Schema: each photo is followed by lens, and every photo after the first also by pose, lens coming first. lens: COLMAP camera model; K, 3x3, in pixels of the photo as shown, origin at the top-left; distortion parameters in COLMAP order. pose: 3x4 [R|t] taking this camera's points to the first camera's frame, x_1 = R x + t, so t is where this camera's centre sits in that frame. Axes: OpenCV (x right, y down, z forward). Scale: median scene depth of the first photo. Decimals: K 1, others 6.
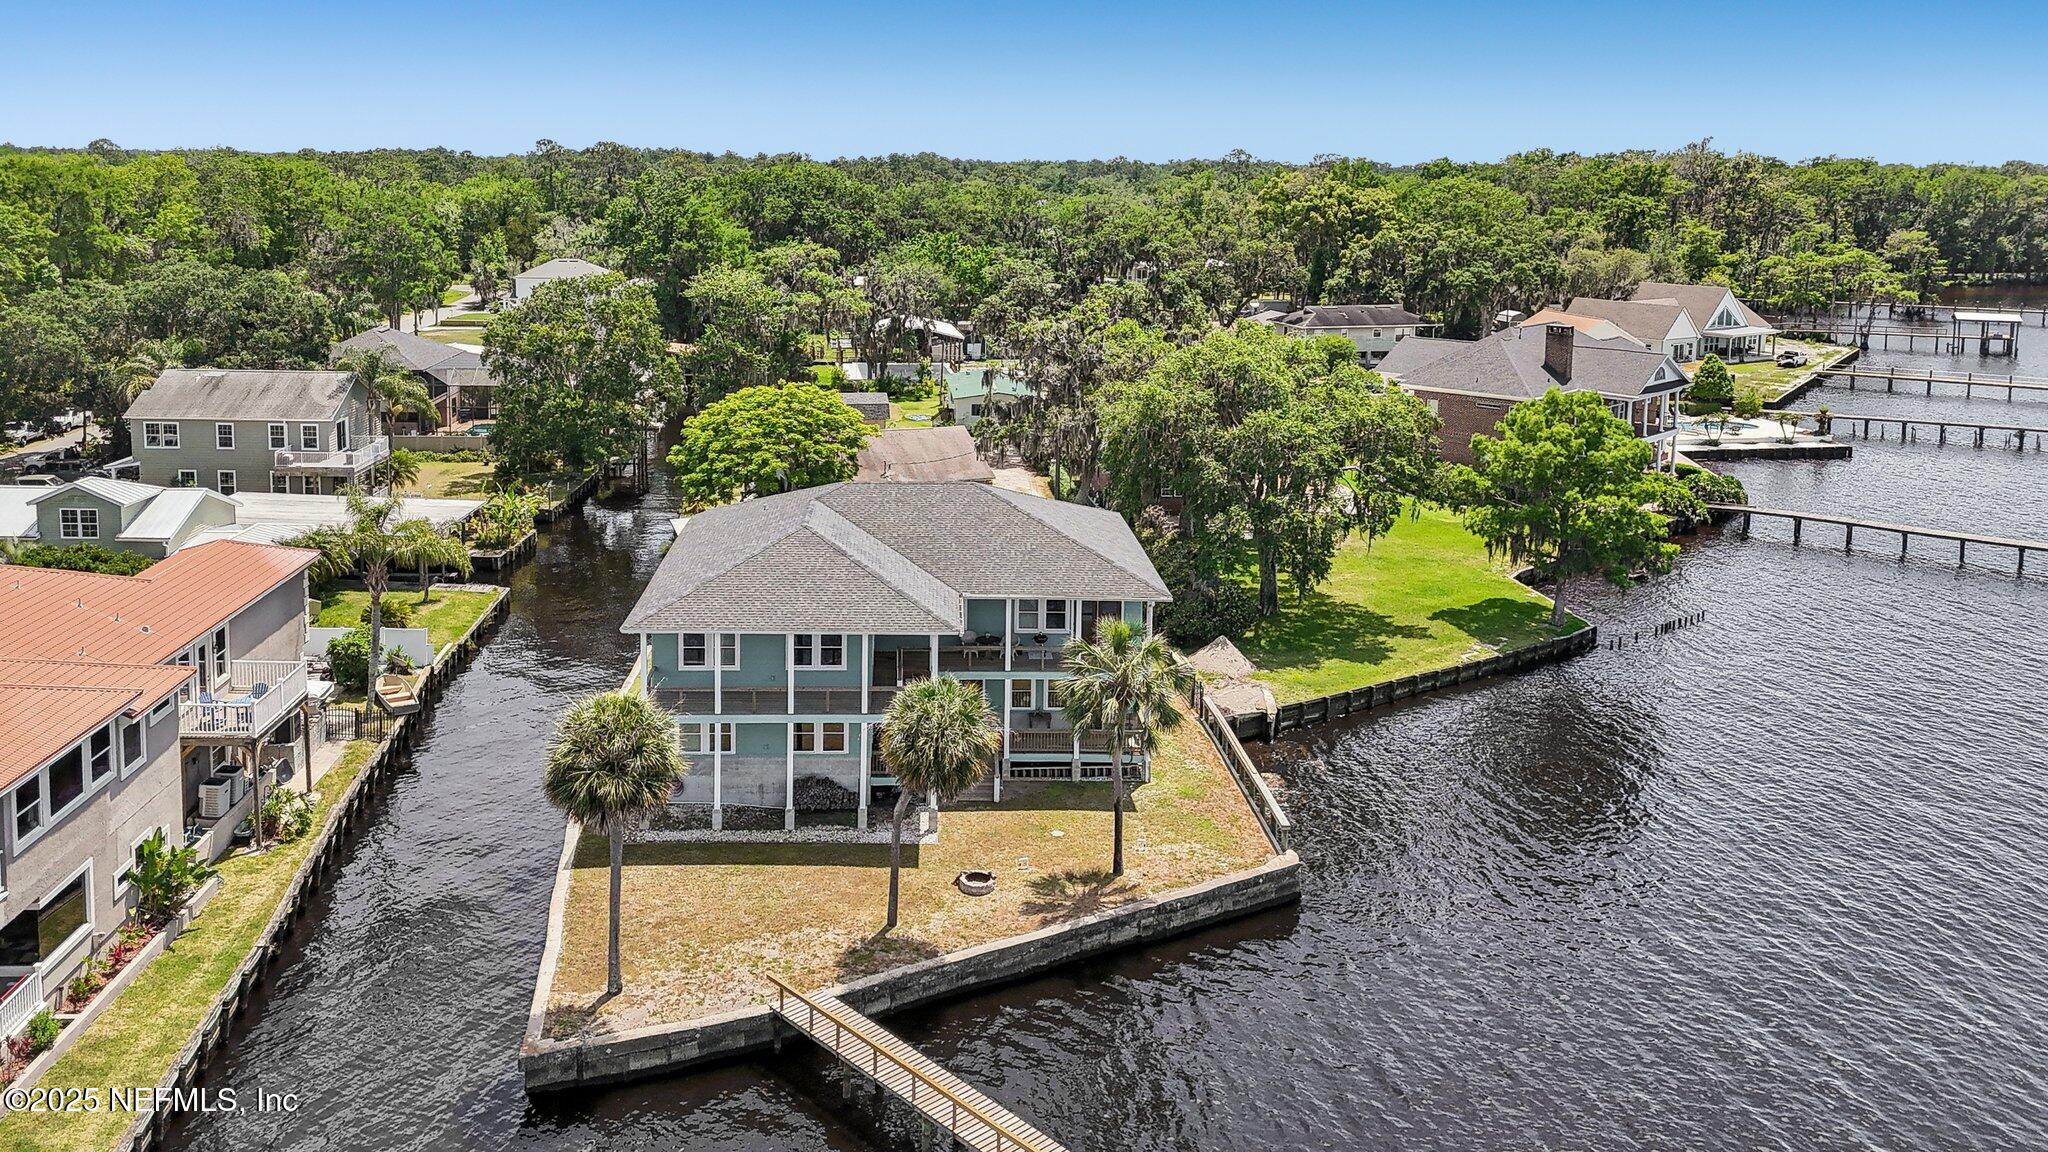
lens RADIAL K [[1445.5, 0, 955.9], [0, 1445.5, 463.5], [0, 0, 1]] dist [0.051008, -0.026345]
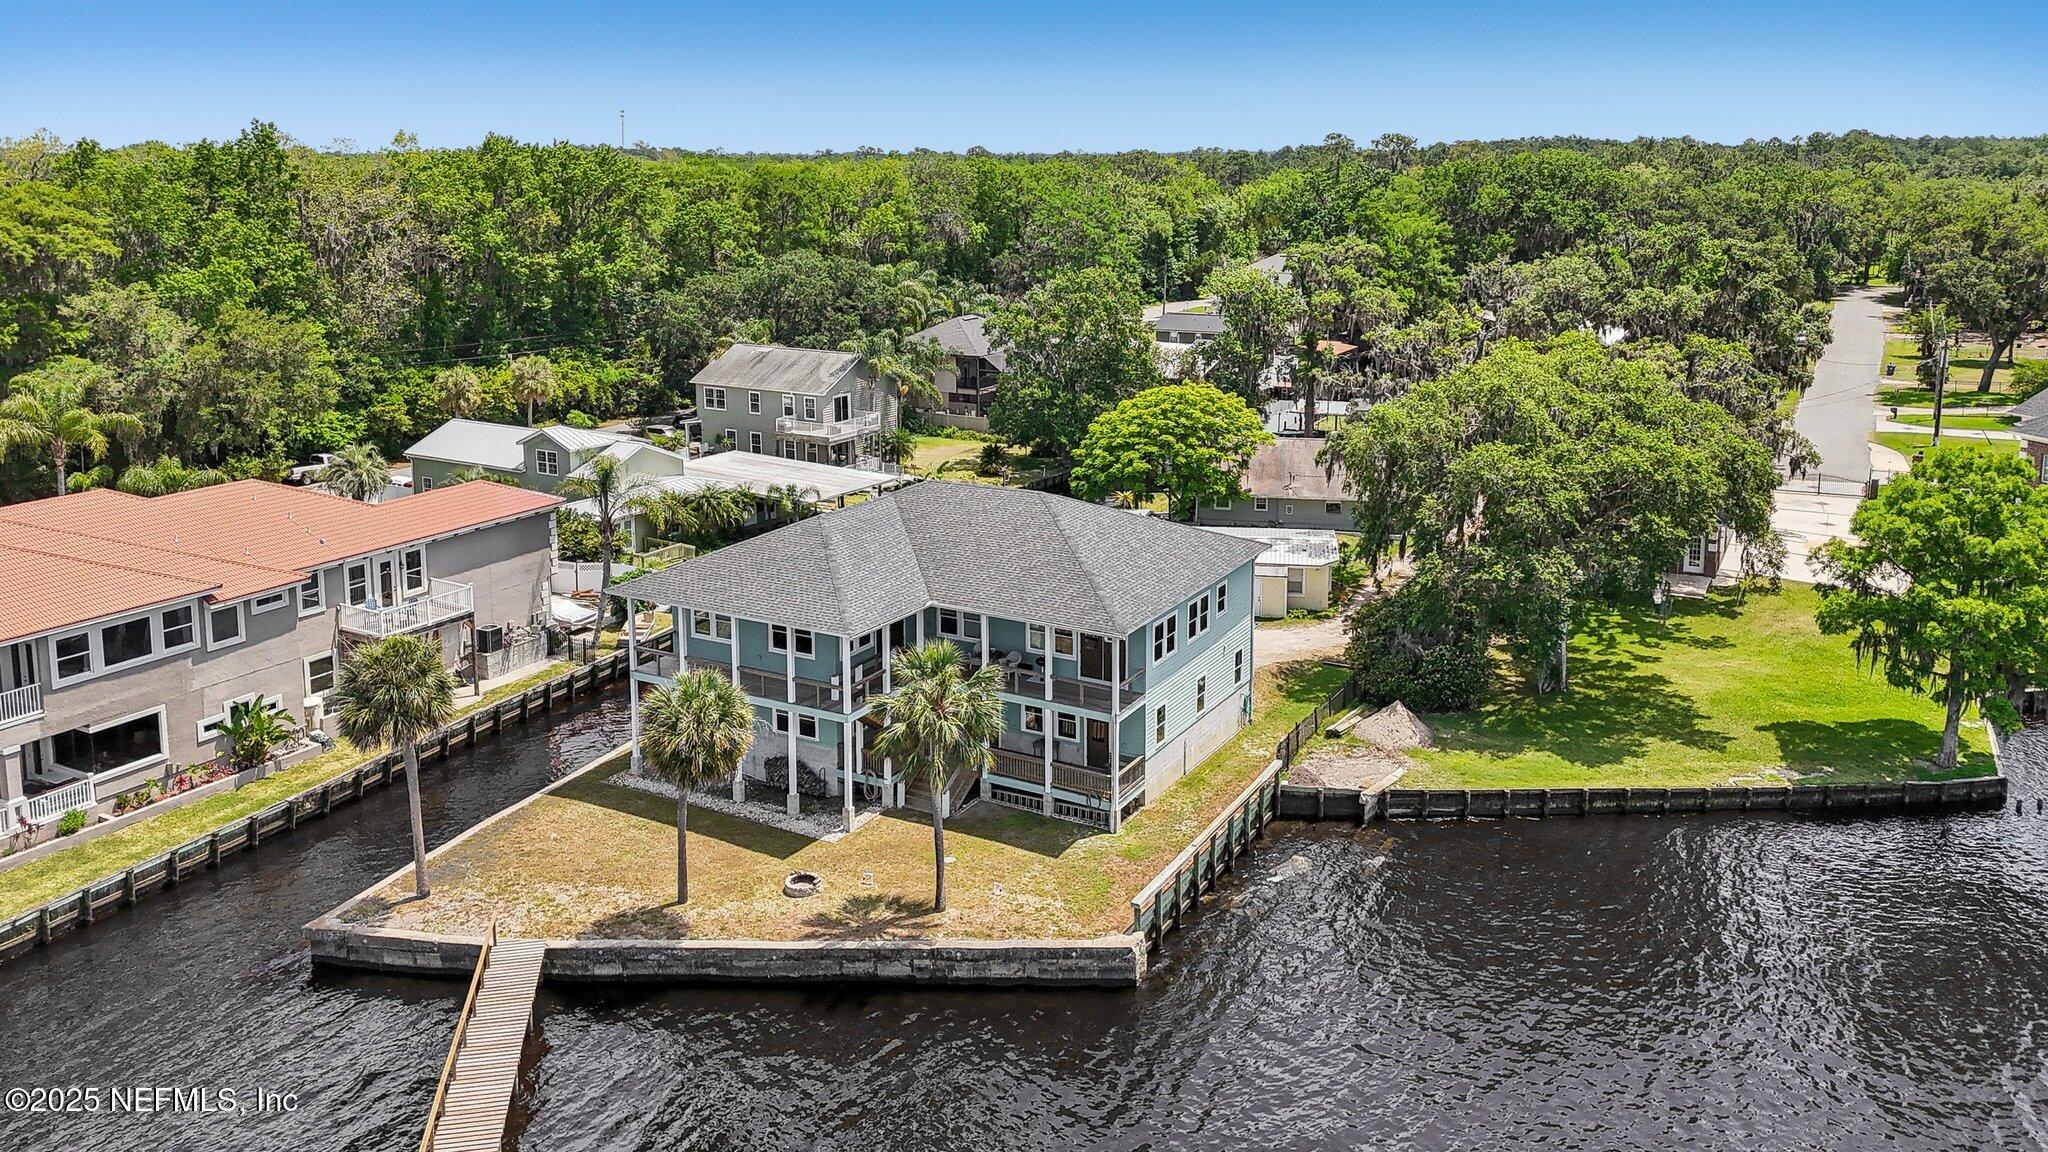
lens RADIAL K [[1445.5, 0, 1069.9], [0, 1445.5, 526.7], [0, 0, 1]] dist [0.051008, -0.026345]
pose [[0.865103, 0.104643, -0.490557, 0.590307], [-0.082008, 0.994344, 0.067487, -0.036693], [0.494845, -0.018153, 0.868792, 0.207058]]
